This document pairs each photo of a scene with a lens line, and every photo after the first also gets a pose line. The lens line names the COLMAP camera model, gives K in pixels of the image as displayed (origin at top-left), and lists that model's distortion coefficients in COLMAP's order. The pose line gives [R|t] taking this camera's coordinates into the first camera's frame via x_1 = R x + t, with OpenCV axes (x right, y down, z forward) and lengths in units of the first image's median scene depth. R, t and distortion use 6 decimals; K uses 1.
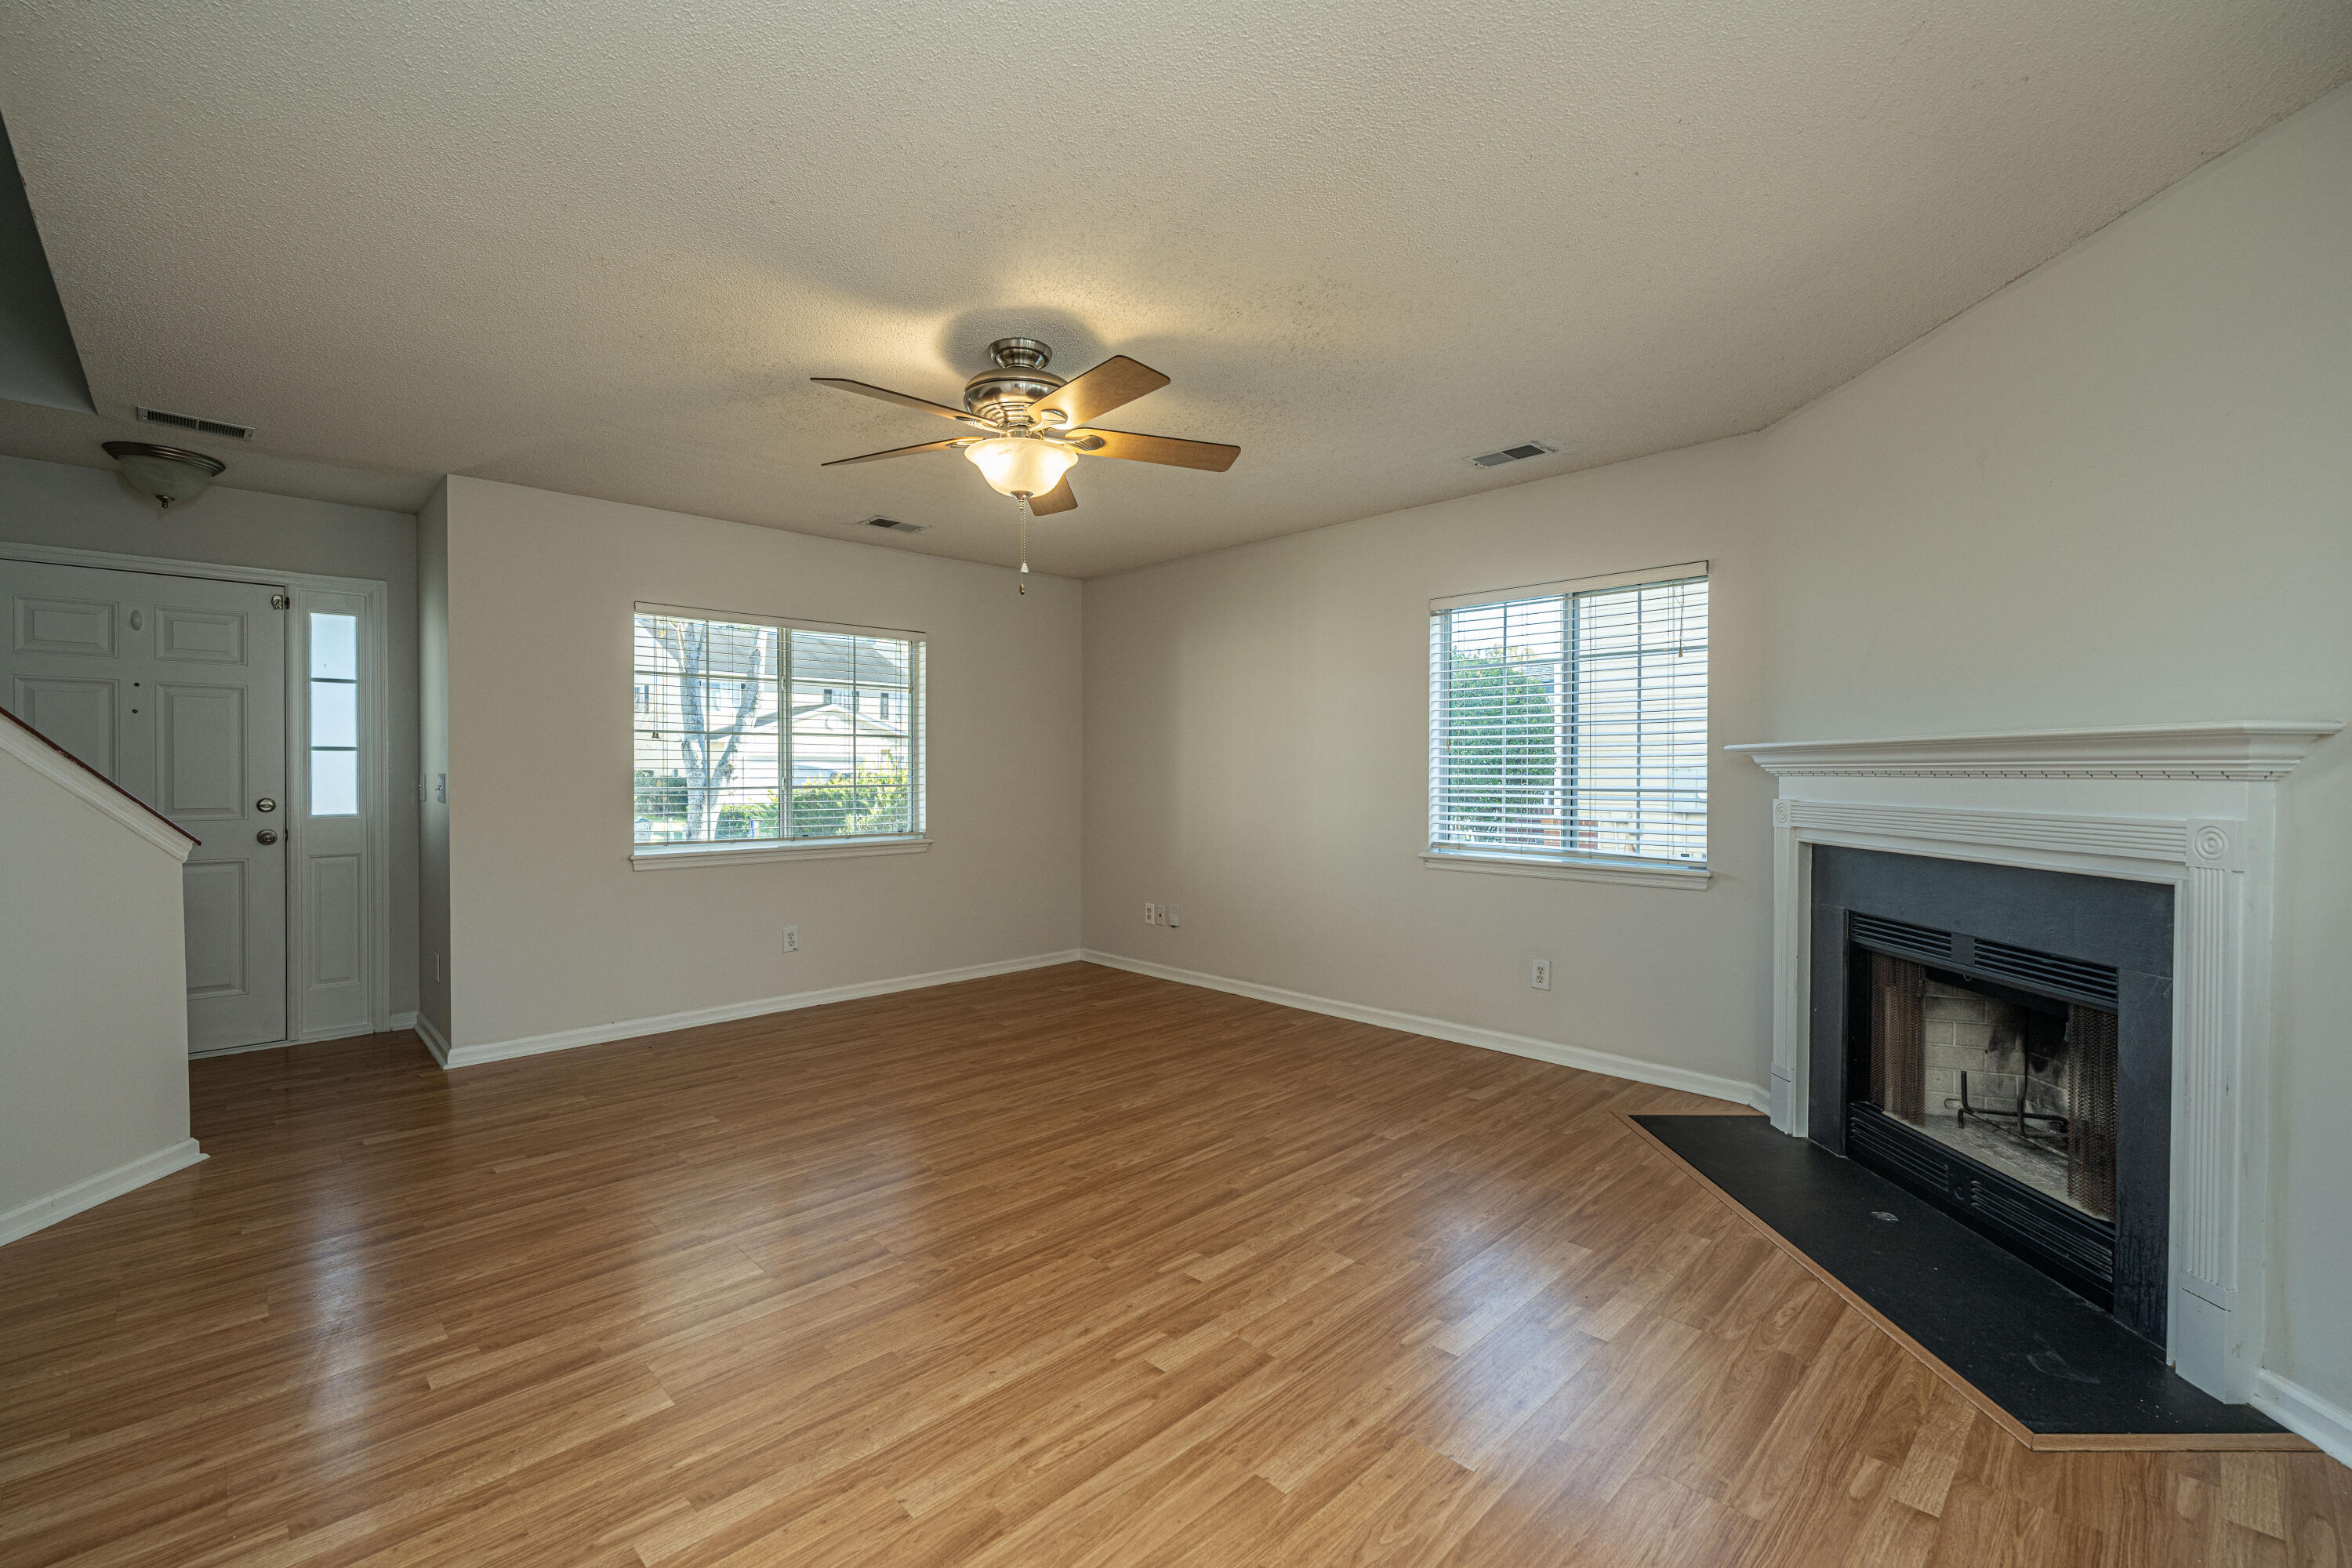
lens RADIAL K [[1001.9, 0, 1182.5], [0, 1001.9, 772.7], [0, 0, 1]] dist [0.003550, -0.000073]
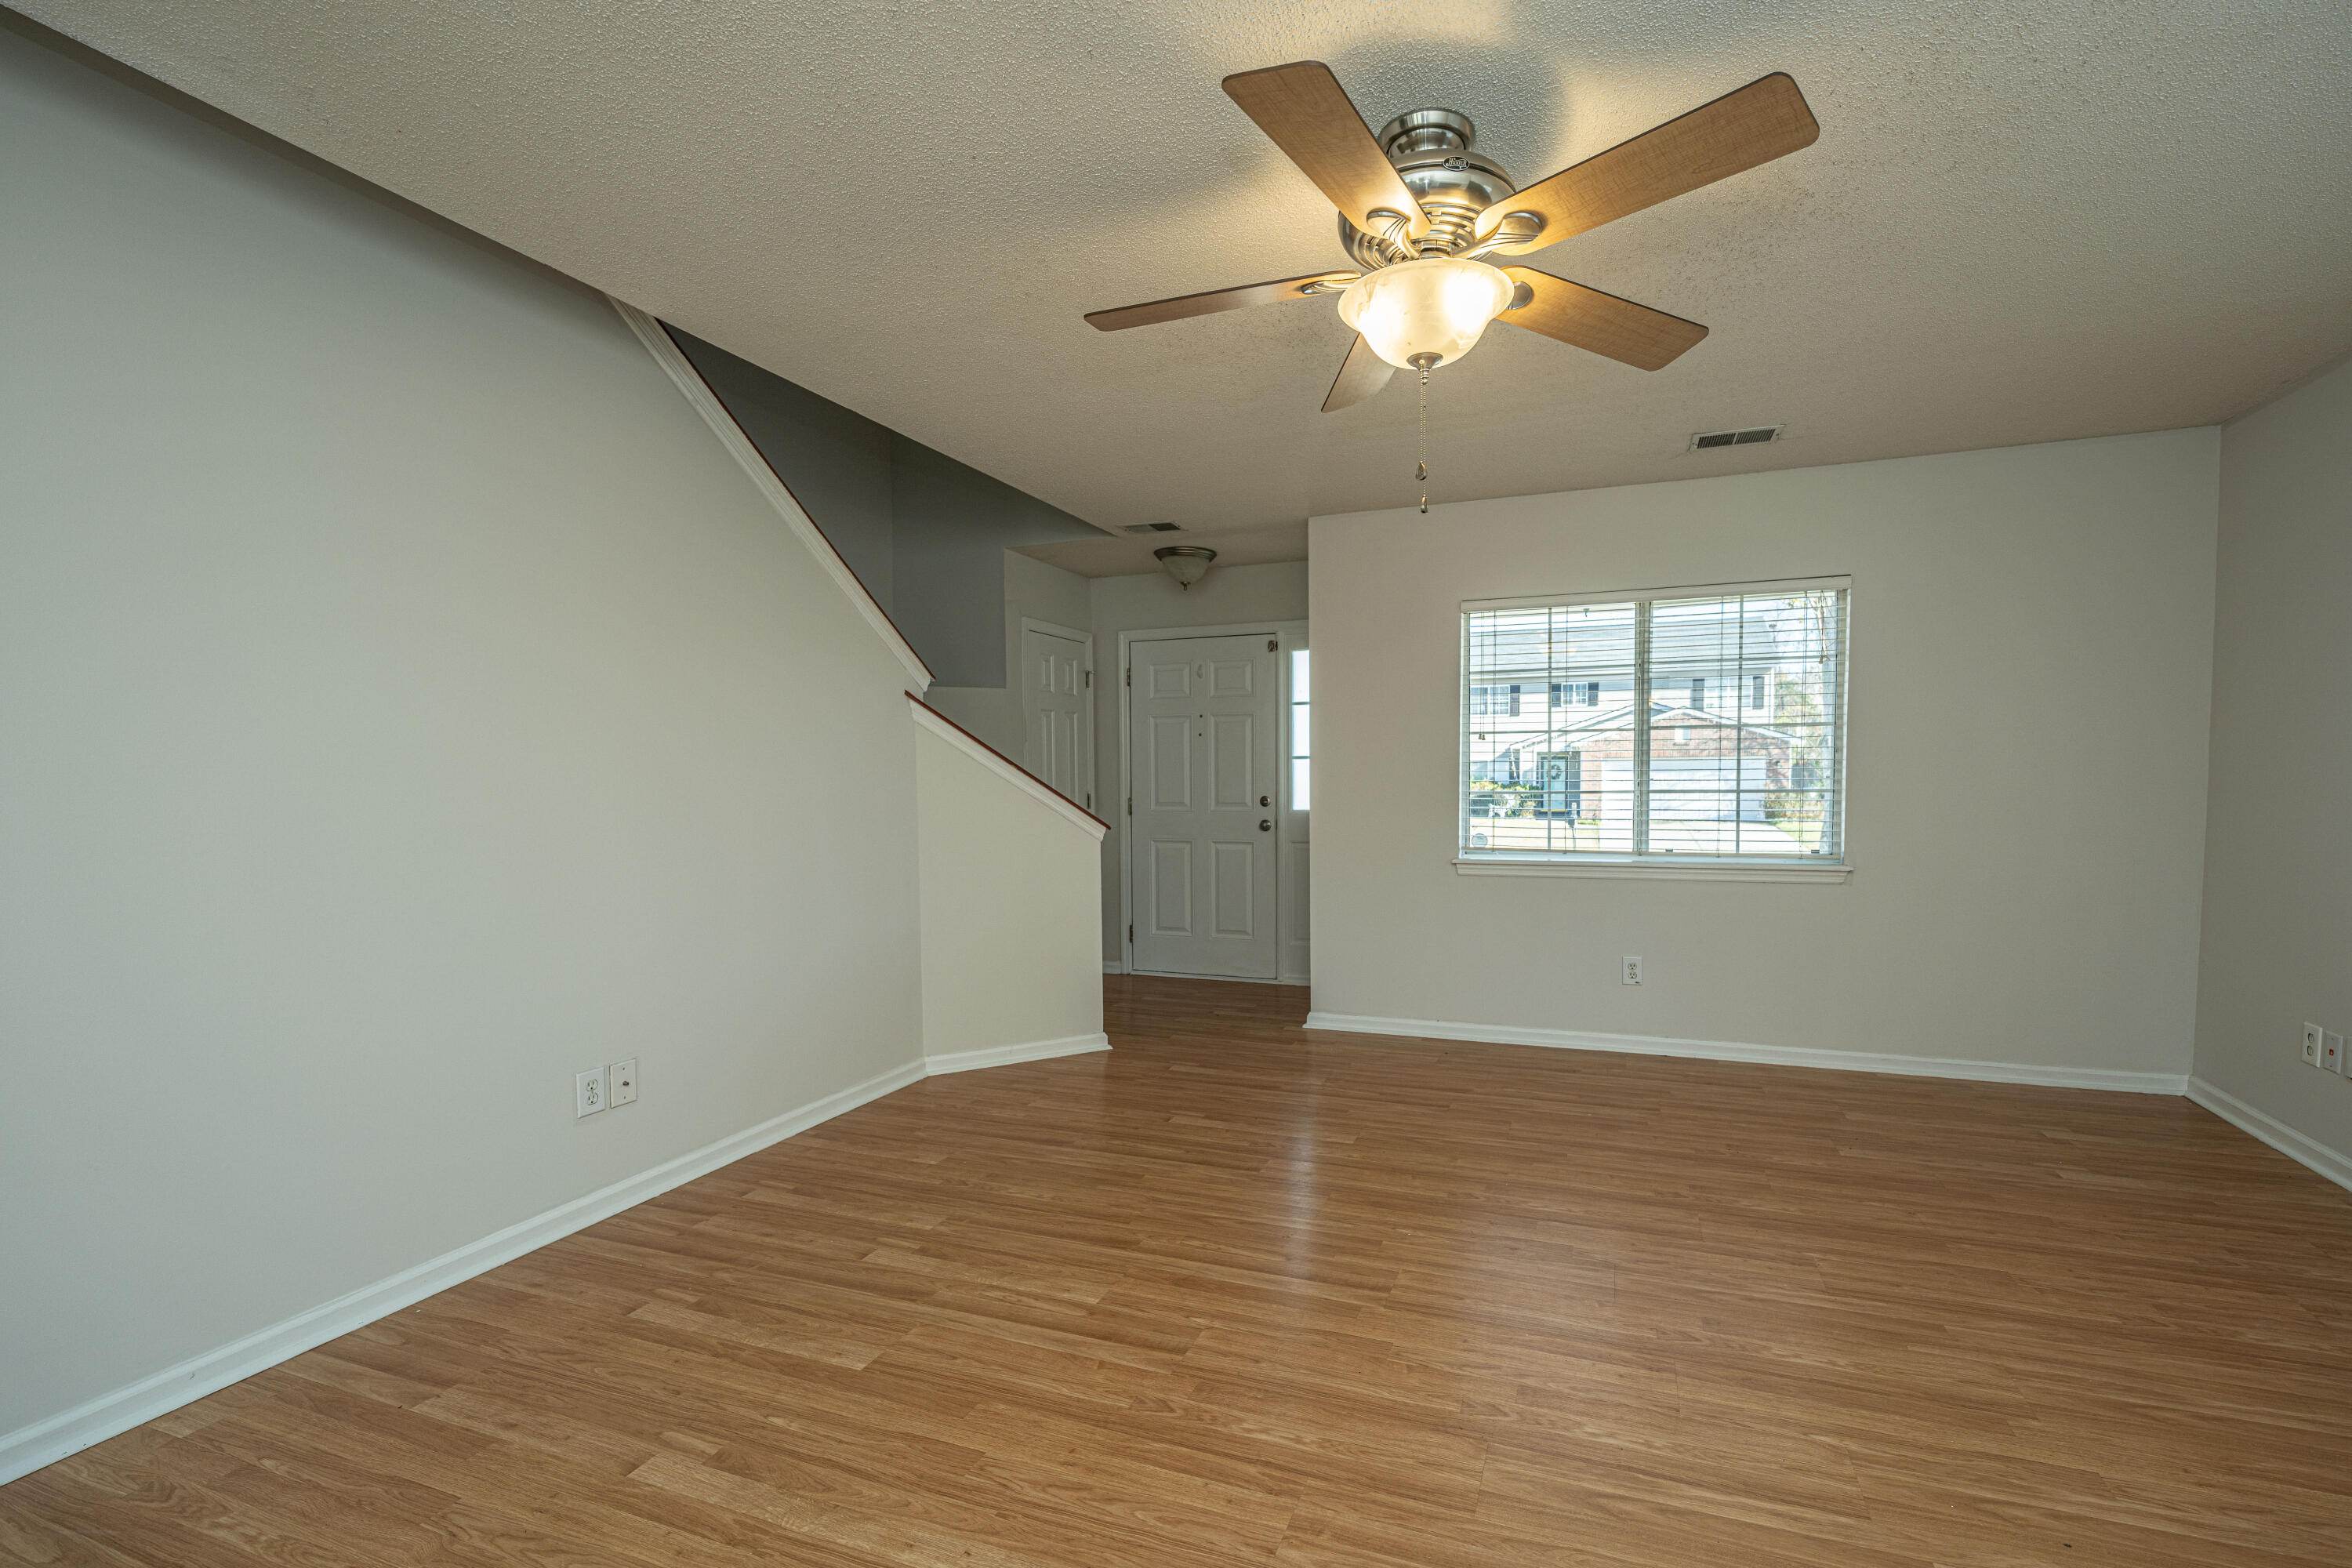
lens RADIAL K [[1001.9, 0, 1220.7], [0, 1001.9, 804.6], [0, 0, 1]] dist [0.003550, -0.000073]
pose [[0.426330, 0.019636, -0.904355, 0.350280], [0.009188, 0.999619, 0.026036, 0.002374], [0.904521, -0.019409, 0.425987, 0.518574]]
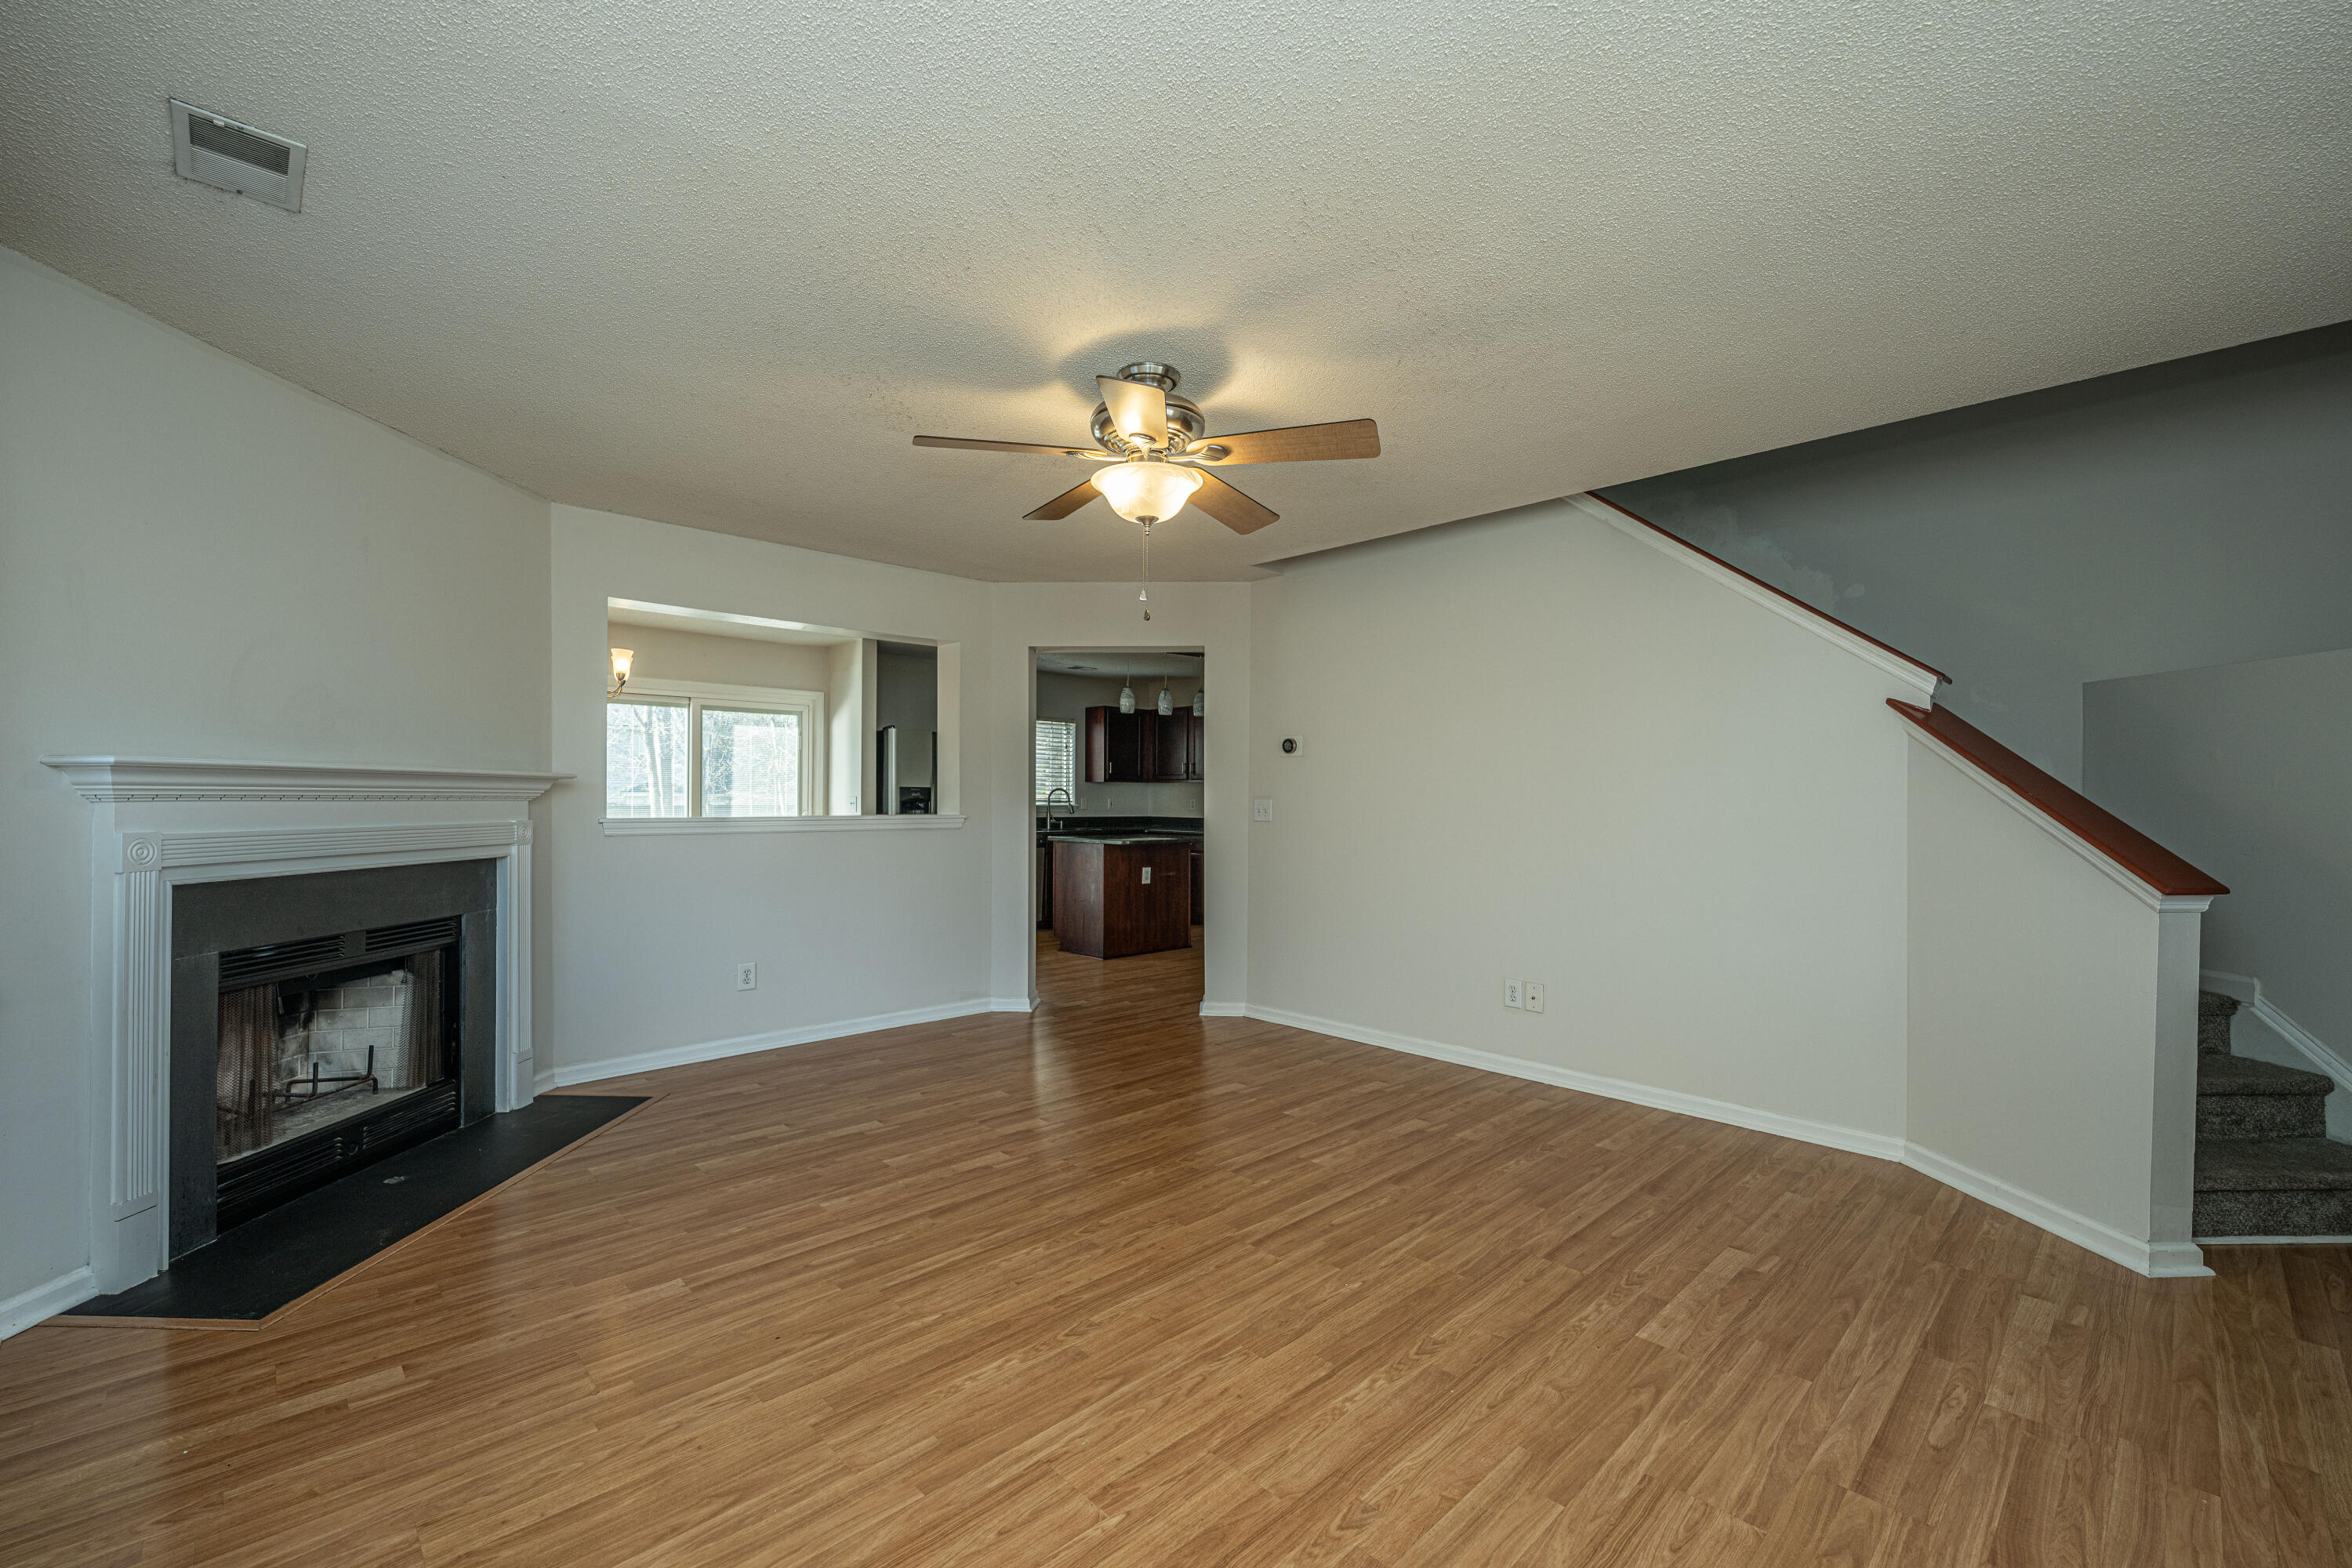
lens RADIAL K [[1001.9, 0, 1181.4], [0, 1001.9, 803.6], [0, 0, 1]] dist [0.003550, -0.000073]
pose [[-0.999976, -0.005487, -0.004204, -0.167199], [-0.005501, 0.999979, 0.003286, -0.003422], [0.004185, 0.003309, -0.999986, 1.748718]]
